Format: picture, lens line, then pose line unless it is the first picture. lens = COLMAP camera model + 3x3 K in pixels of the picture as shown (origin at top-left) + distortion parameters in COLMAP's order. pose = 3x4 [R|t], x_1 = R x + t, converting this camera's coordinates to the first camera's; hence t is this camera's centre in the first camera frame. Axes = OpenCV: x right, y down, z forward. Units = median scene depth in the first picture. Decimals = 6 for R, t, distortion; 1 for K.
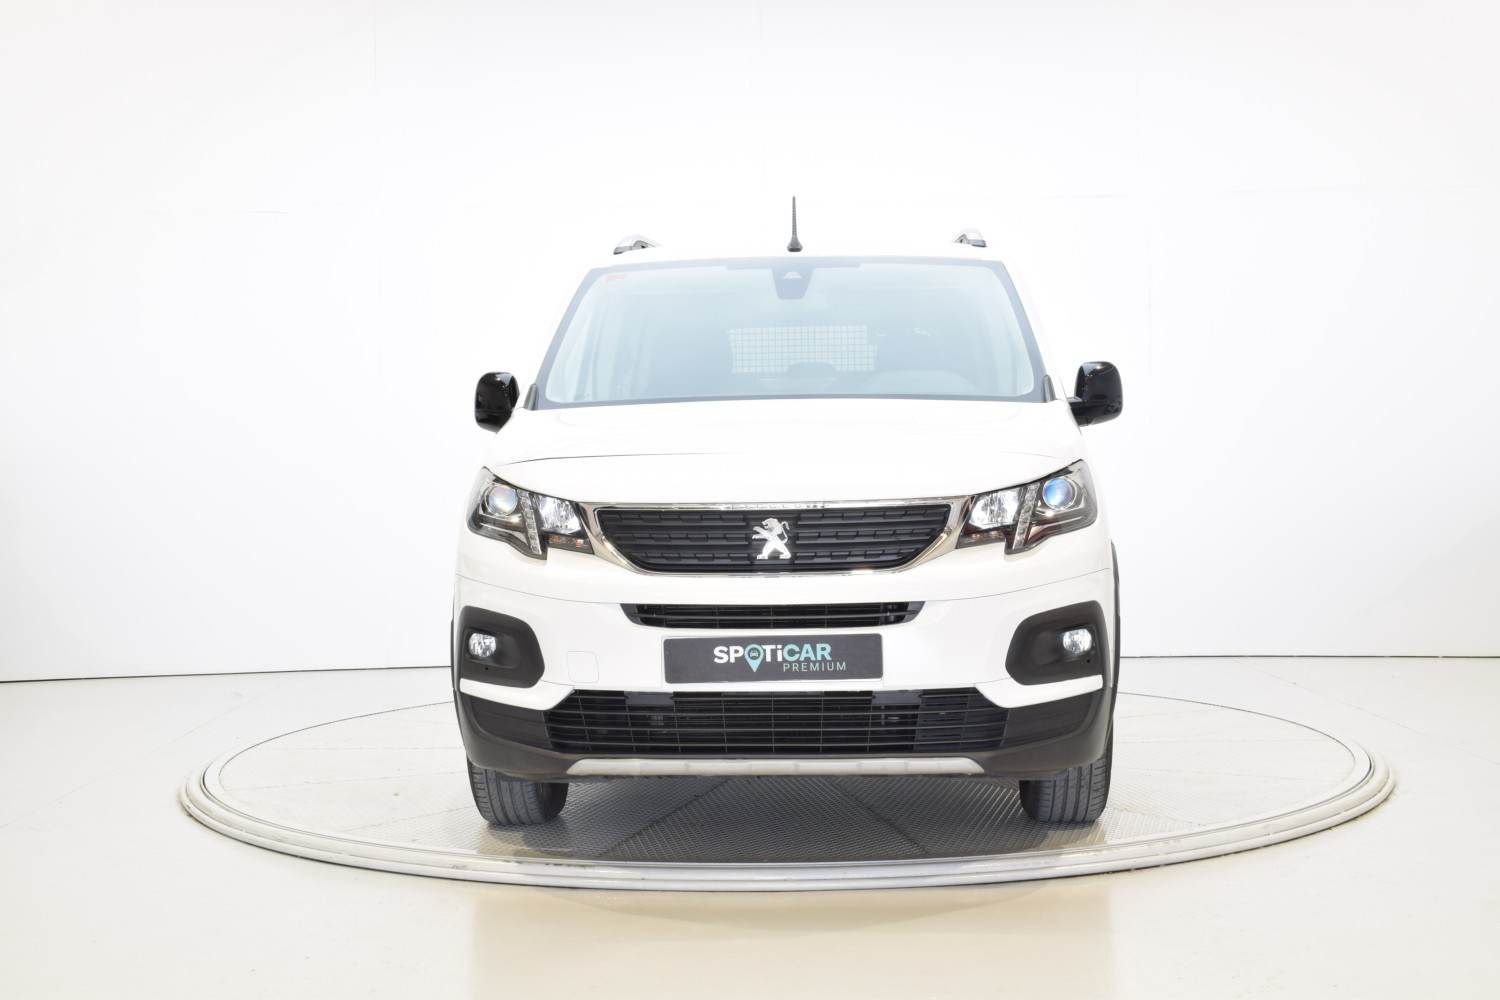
lens RADIAL K [[1889.4, 0, 768.9], [0, 1889.4, 479.8], [0, 0, 1]] dist [-0.063379, -0.039403]
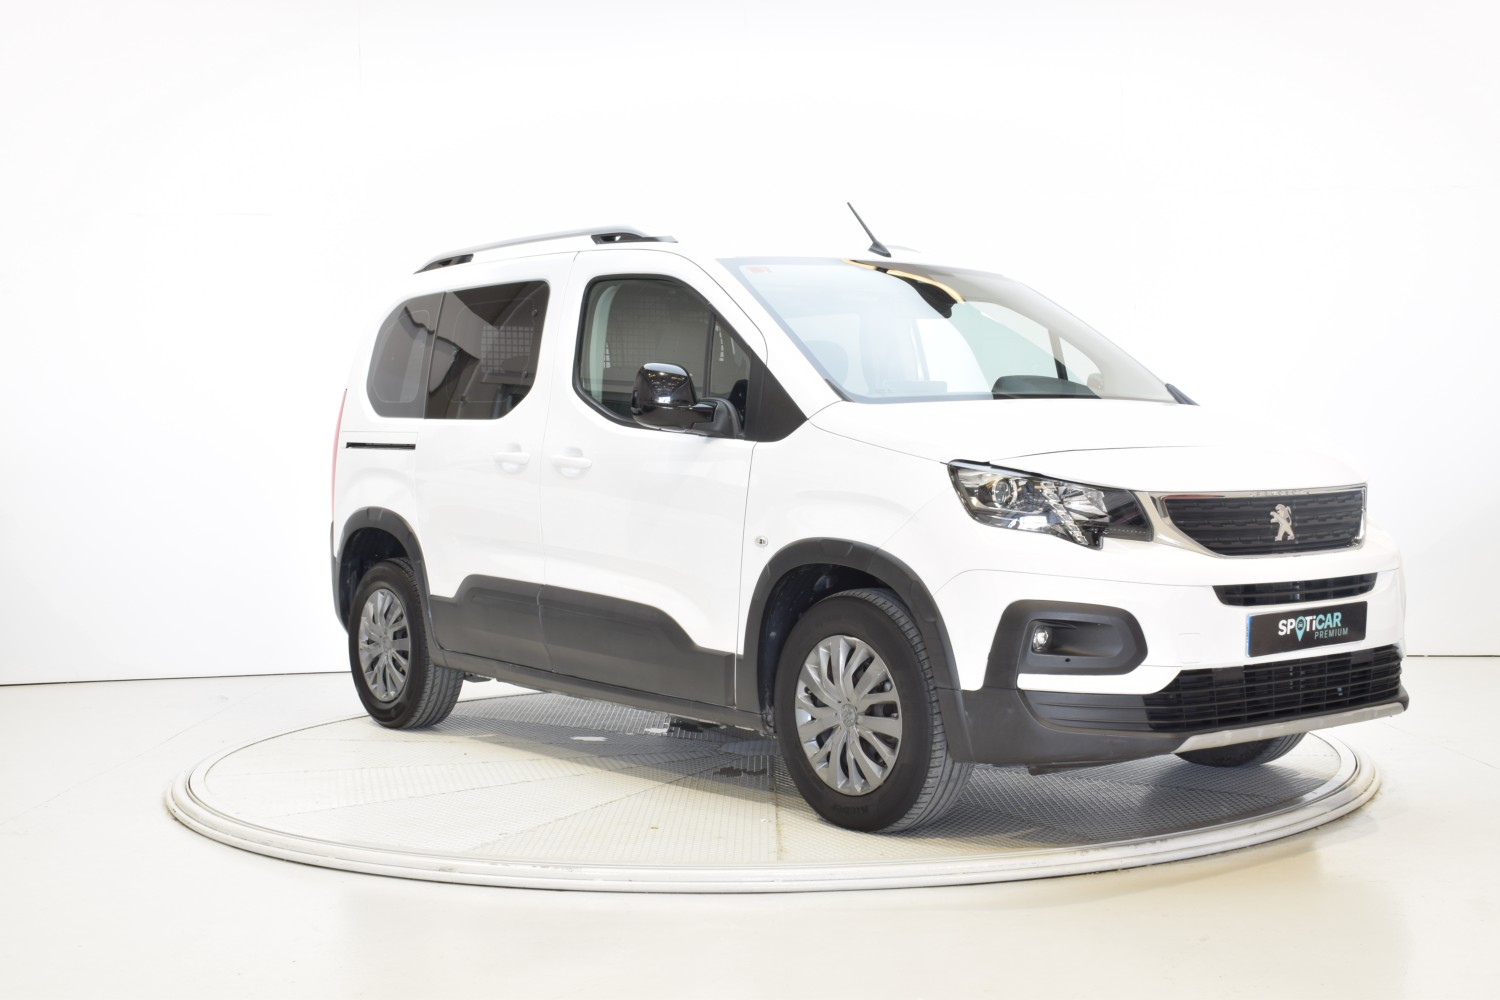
lens RADIAL K [[1889.4, 0, 768.9], [0, 1889.4, 479.8], [0, 0, 1]] dist [-0.063379, -0.039403]
pose [[0.749844, -0.005535, 0.661591, -0.968557], [0.010566, 0.999938, -0.003609, 0.007183], [-0.661530, 0.009697, 0.749856, 0.373265]]
